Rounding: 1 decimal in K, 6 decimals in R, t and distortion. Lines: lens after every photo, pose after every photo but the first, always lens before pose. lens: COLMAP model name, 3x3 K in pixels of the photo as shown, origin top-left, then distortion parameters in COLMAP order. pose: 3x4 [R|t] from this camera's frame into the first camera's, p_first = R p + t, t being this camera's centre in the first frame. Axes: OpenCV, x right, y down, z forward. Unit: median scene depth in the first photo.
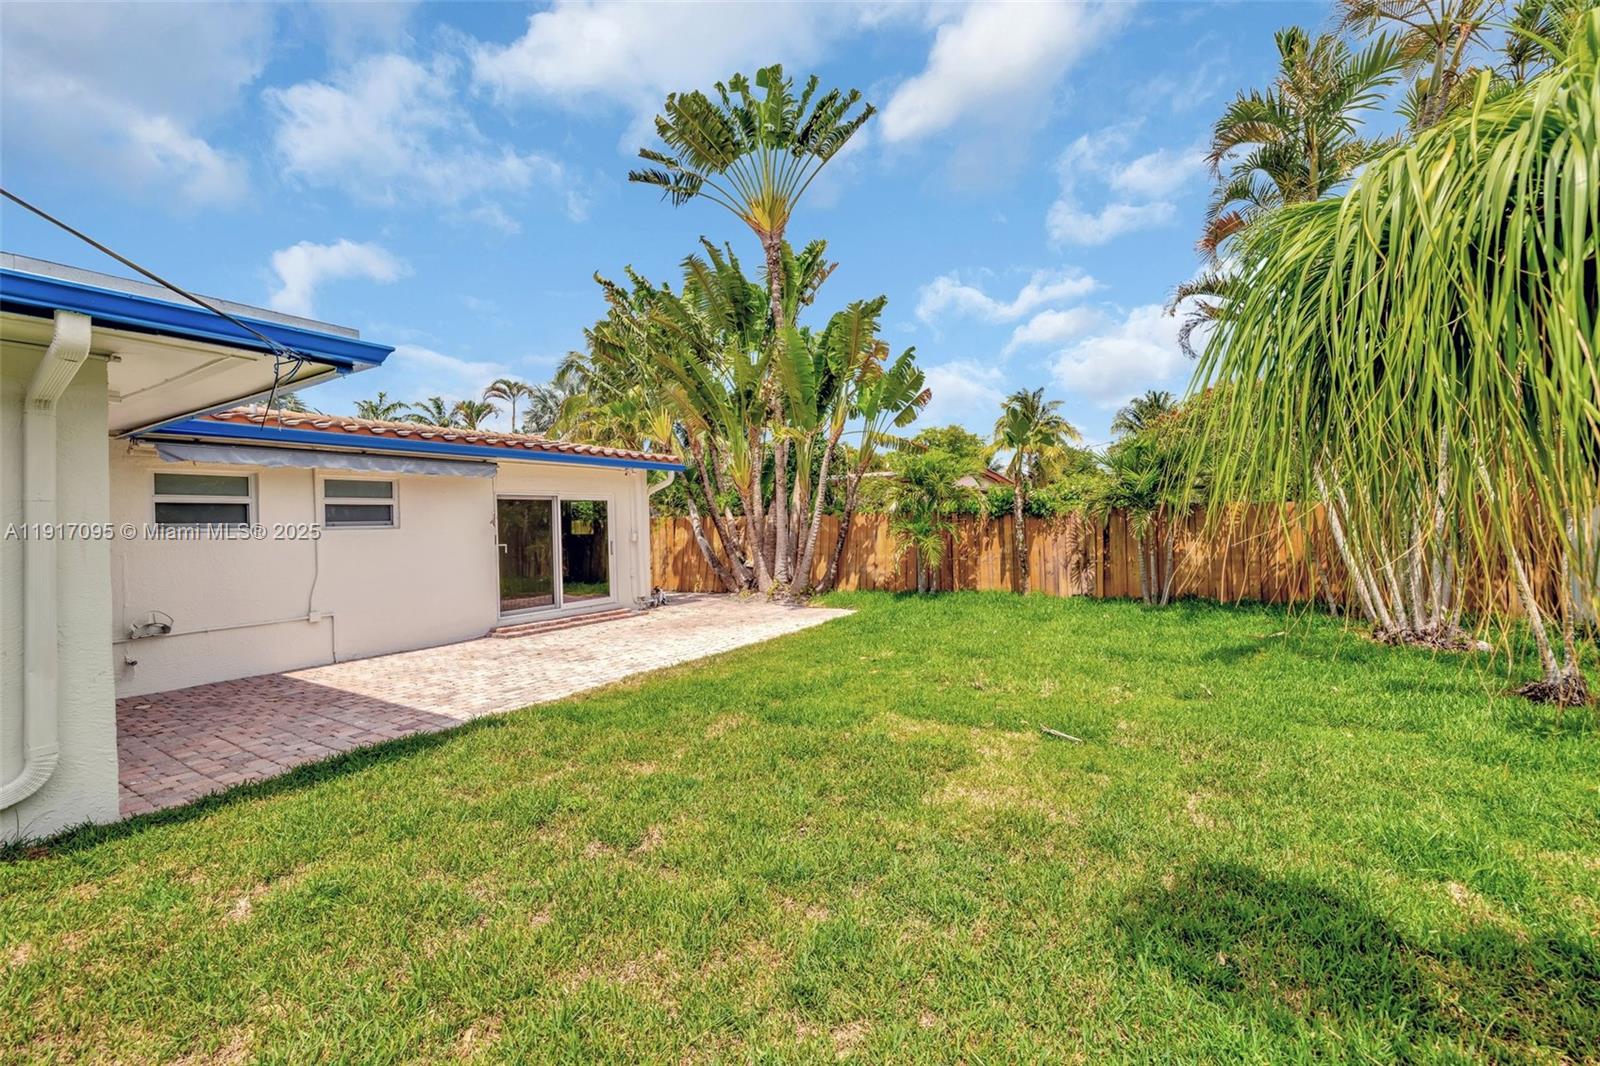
lens RADIAL K [[682.5, 0, 800.0], [0, 682.5, 533.0], [0, 0, 1]] dist [-0.001160, 0.000114]
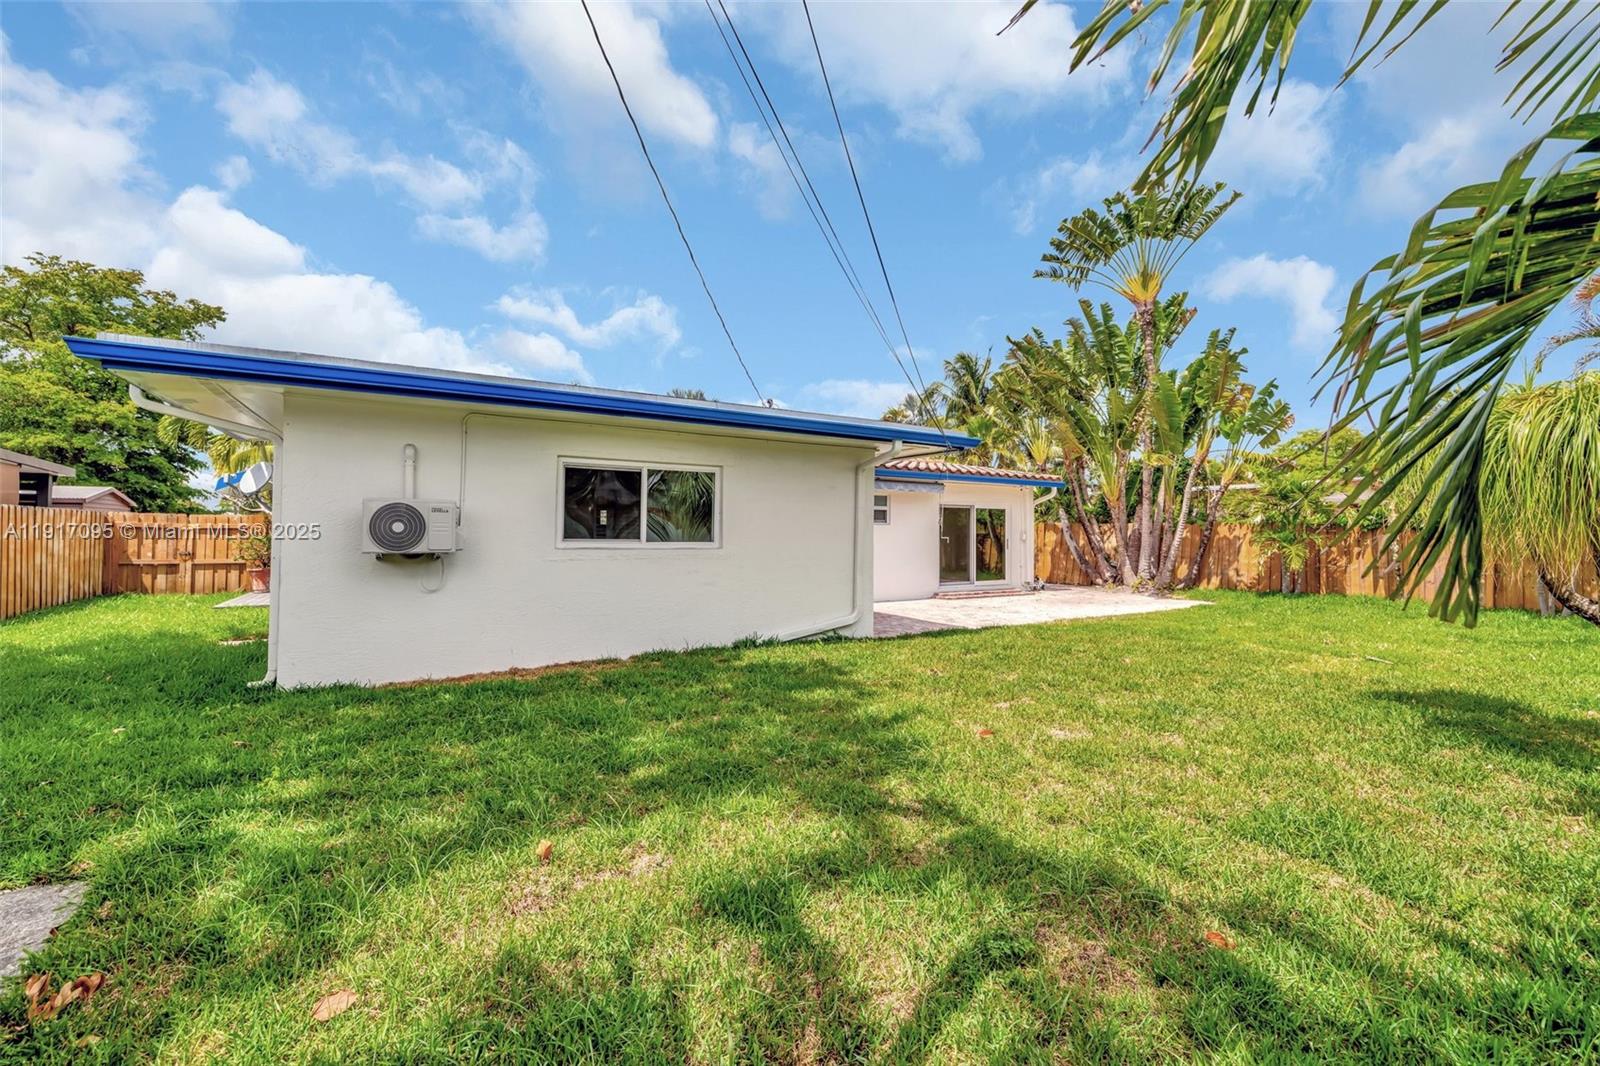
lens RADIAL K [[671.8, 0, 799.0], [0, 671.8, 513.2], [0, 0, 1]] dist [-0.000345, 0.000144]
pose [[0.894088, 0.019580, -0.447464, -0.047974], [-0.036685, 0.998889, -0.029593, 0.015349], [0.446387, 0.042874, 0.893812, -0.362427]]
